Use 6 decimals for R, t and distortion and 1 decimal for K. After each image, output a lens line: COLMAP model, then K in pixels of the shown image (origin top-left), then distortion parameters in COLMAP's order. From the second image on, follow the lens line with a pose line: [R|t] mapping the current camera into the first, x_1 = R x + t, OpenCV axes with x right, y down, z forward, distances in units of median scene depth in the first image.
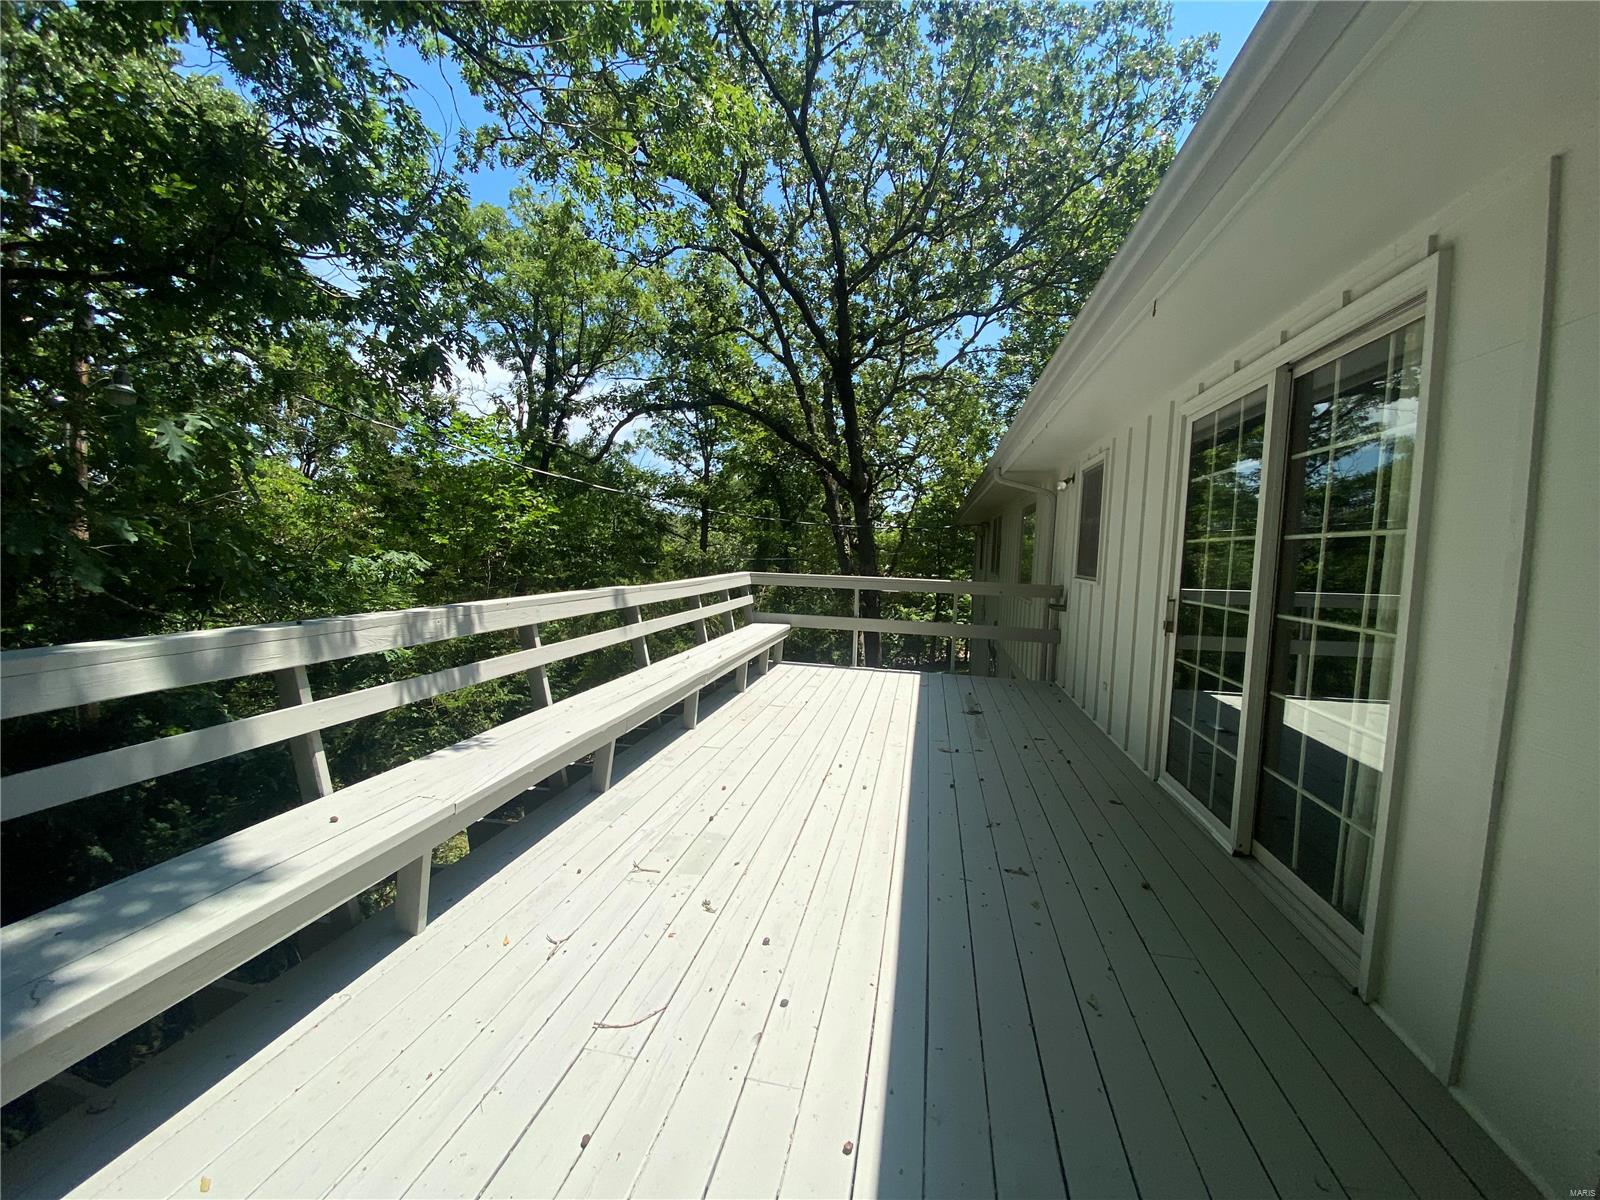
lens RADIAL K [[650.6, 0, 806.5], [0, 650.6, 606.0], [0, 0, 1]] dist [0.017868, -0.014337]
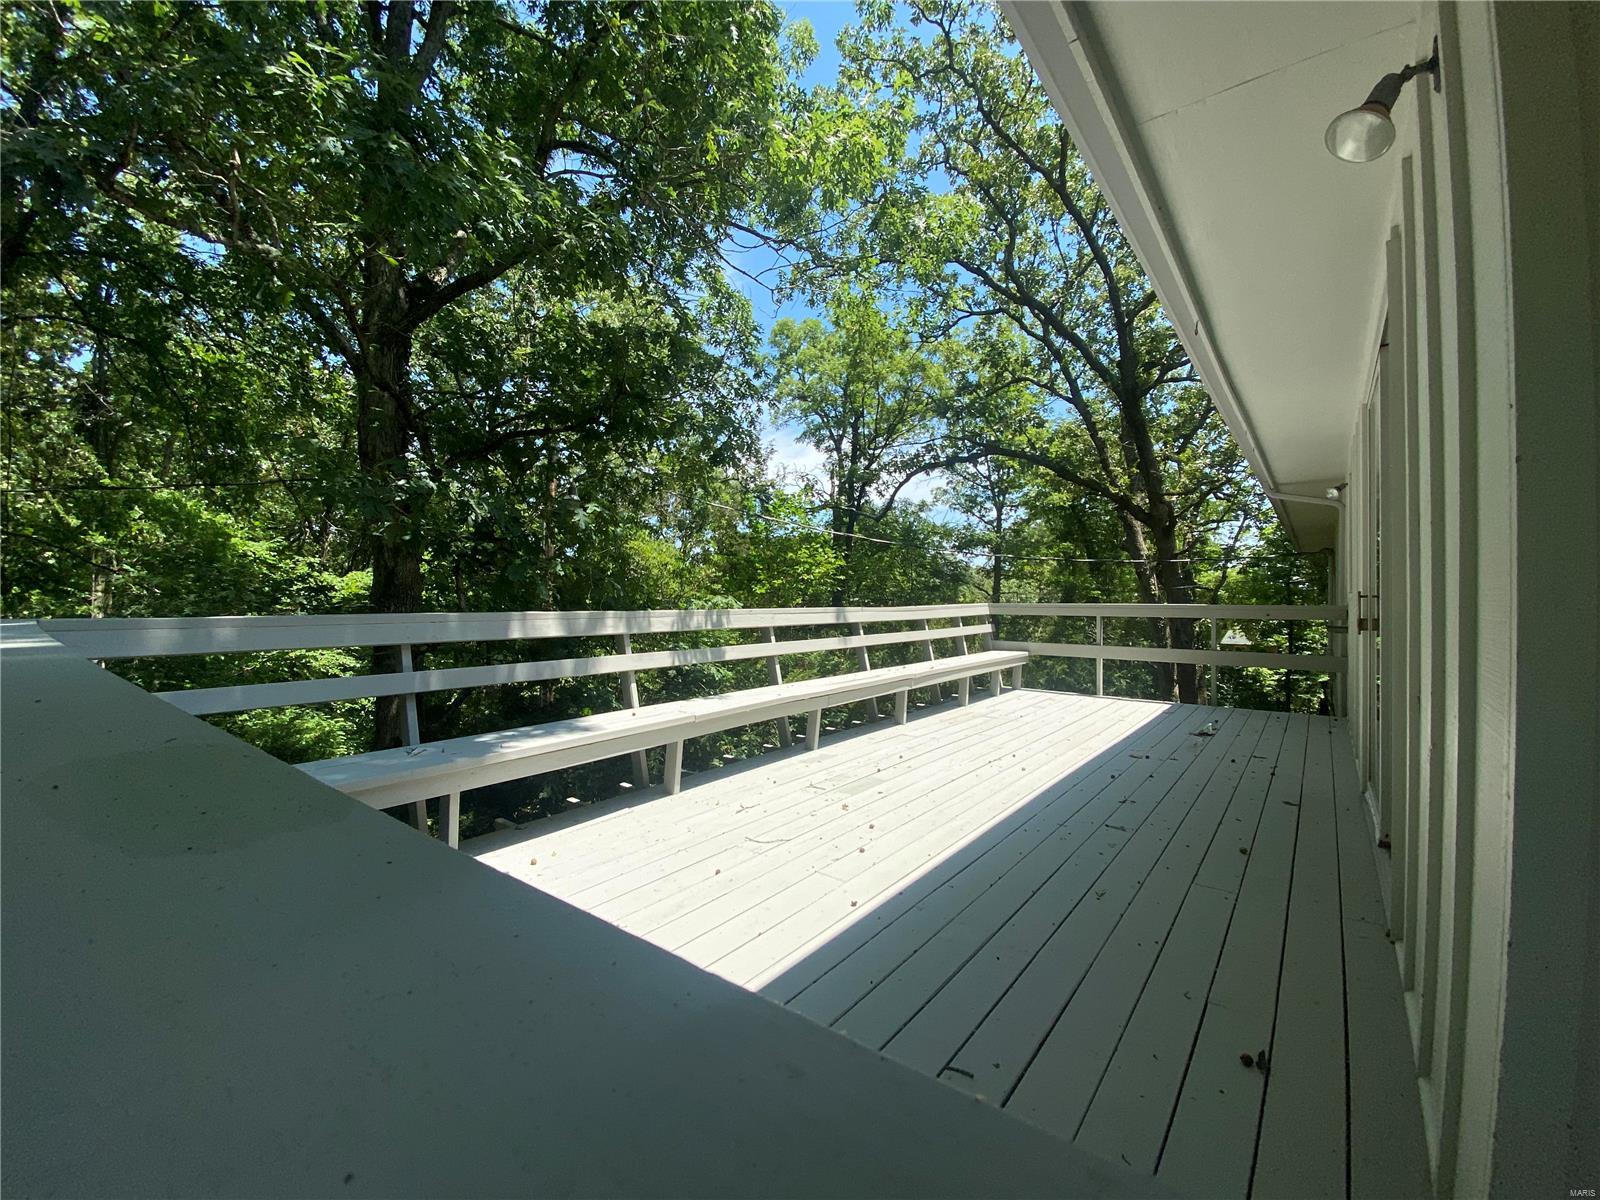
lens RADIAL K [[650.6, 0, 796.5], [0, 650.6, 613.7], [0, 0, 1]] dist [0.017868, -0.014337]
pose [[0.880655, -0.026873, -0.472996, 0.061582], [-0.008813, 0.997288, -0.073070, 0.020420], [0.473677, 0.068518, 0.878029, -0.044652]]
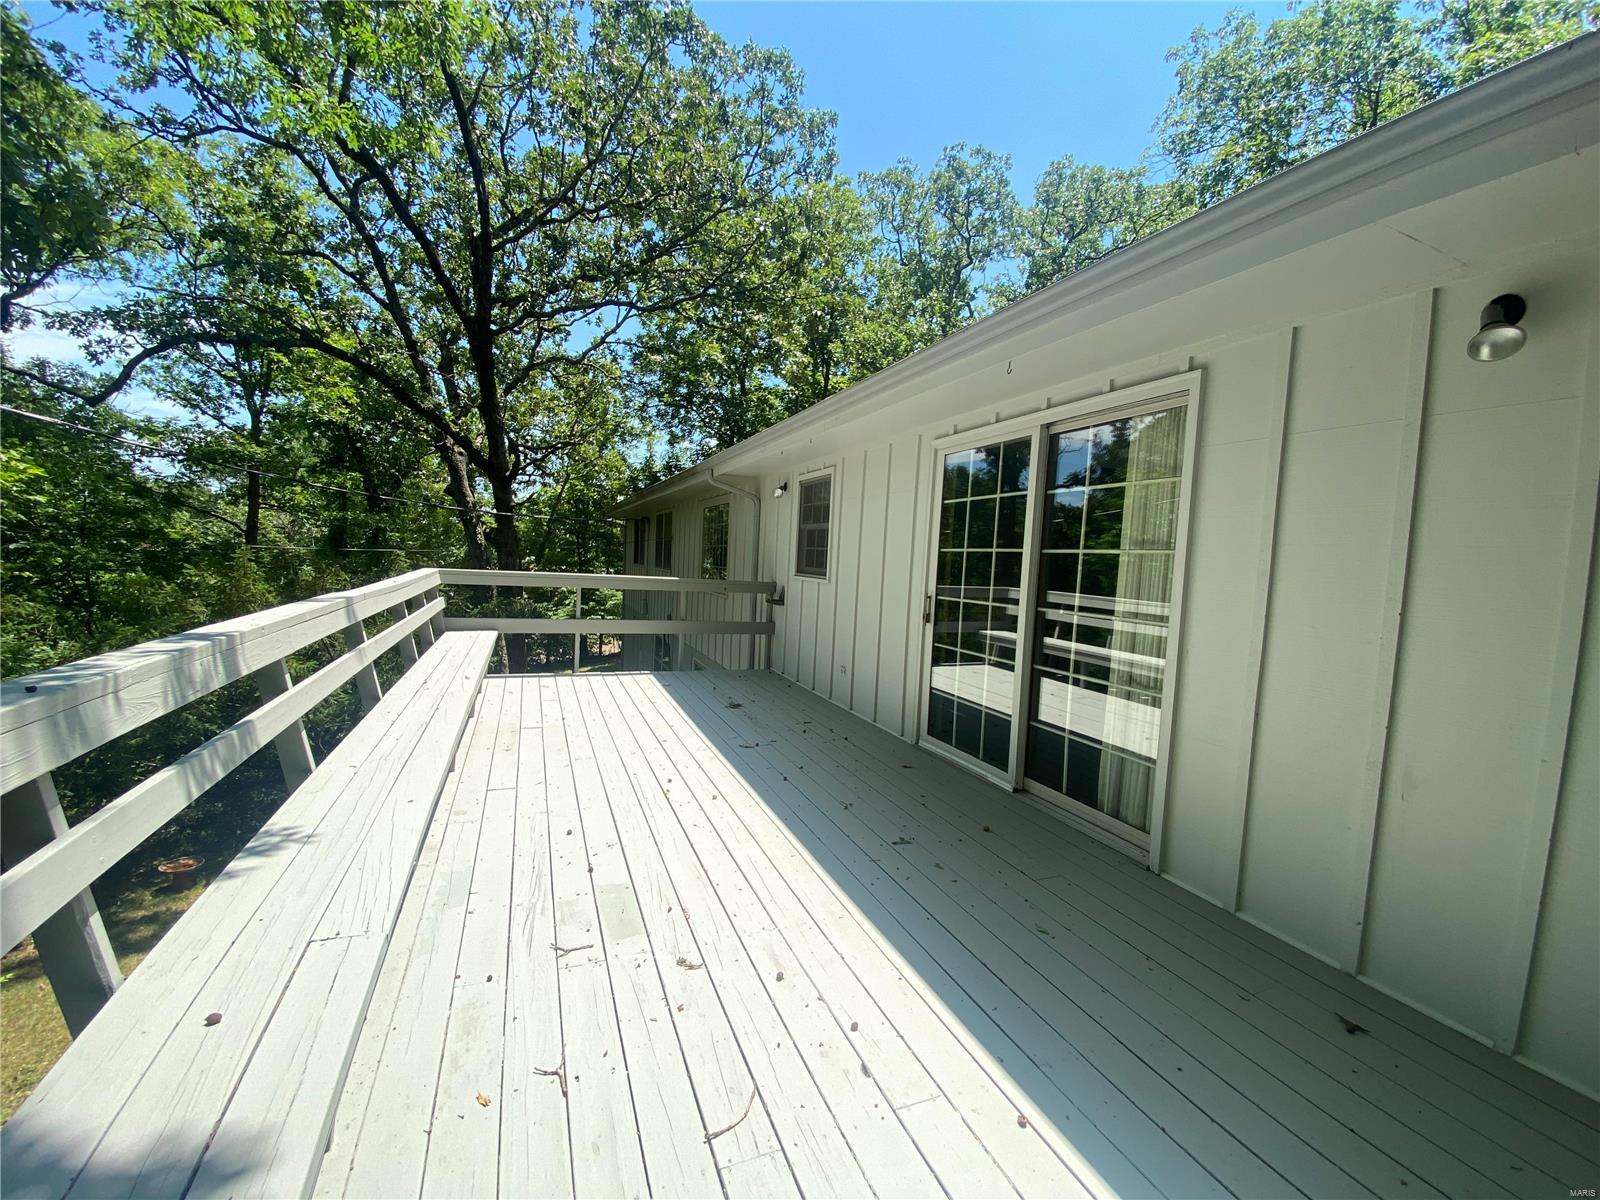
lens RADIAL K [[650.6, 0, 799.9], [0, 650.6, 601.8], [0, 0, 1]] dist [0.017868, -0.014337]
pose [[0.835127, -0.027165, 0.549387, -0.070853], [0.023201, 0.999631, 0.014160, -0.004707], [-0.549568, 0.000921, 0.835448, 0.025691]]
